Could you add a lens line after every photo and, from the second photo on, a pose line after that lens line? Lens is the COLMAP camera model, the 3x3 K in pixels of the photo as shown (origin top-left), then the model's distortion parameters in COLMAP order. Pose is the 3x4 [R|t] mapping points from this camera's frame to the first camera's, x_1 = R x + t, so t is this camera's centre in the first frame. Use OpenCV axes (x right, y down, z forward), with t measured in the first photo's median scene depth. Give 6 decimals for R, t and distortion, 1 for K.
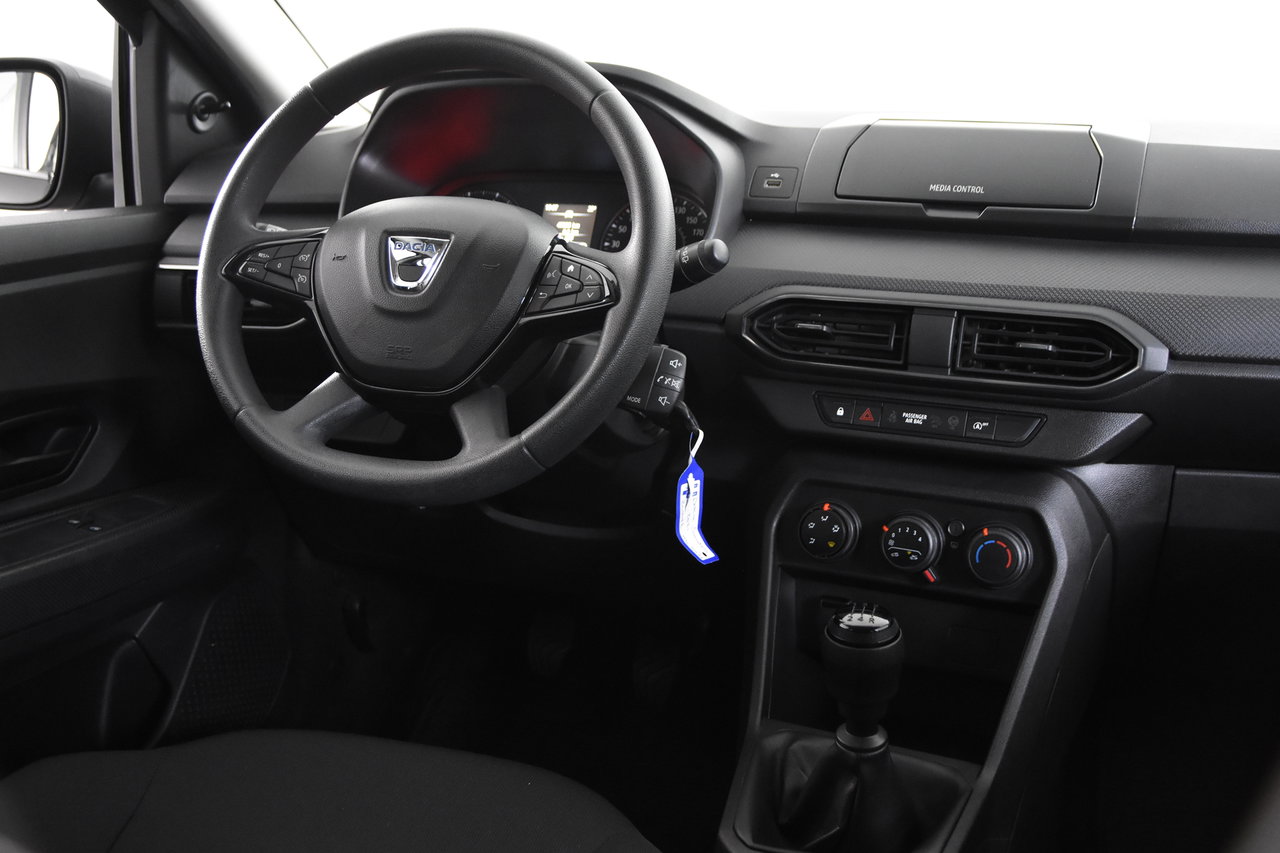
lens RADIAL K [[1375.0, 0, 640.7], [0, 1375.0, 429.1], [0, 0, 1]] dist [0.004238, 0.000000]
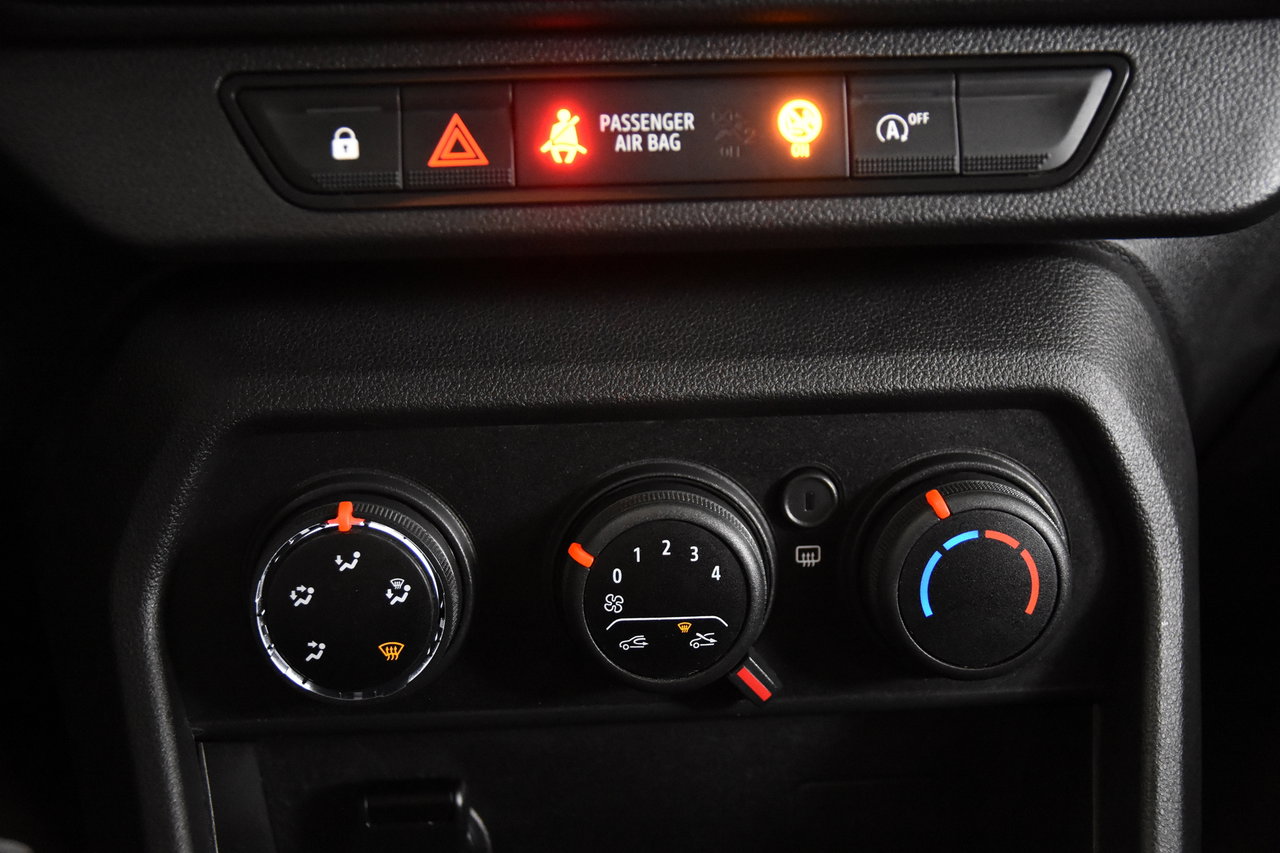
lens RADIAL K [[1580.7, 0, 642.7], [0, 1580.7, 424.4], [0, 0, 1]] dist [0.017115, 0.000000]
pose [[0.884036, -0.207231, 0.418969, 0.063539], [0.134645, 0.971256, 0.196297, -0.012645], [-0.447605, -0.117122, 0.886528, 0.725719]]
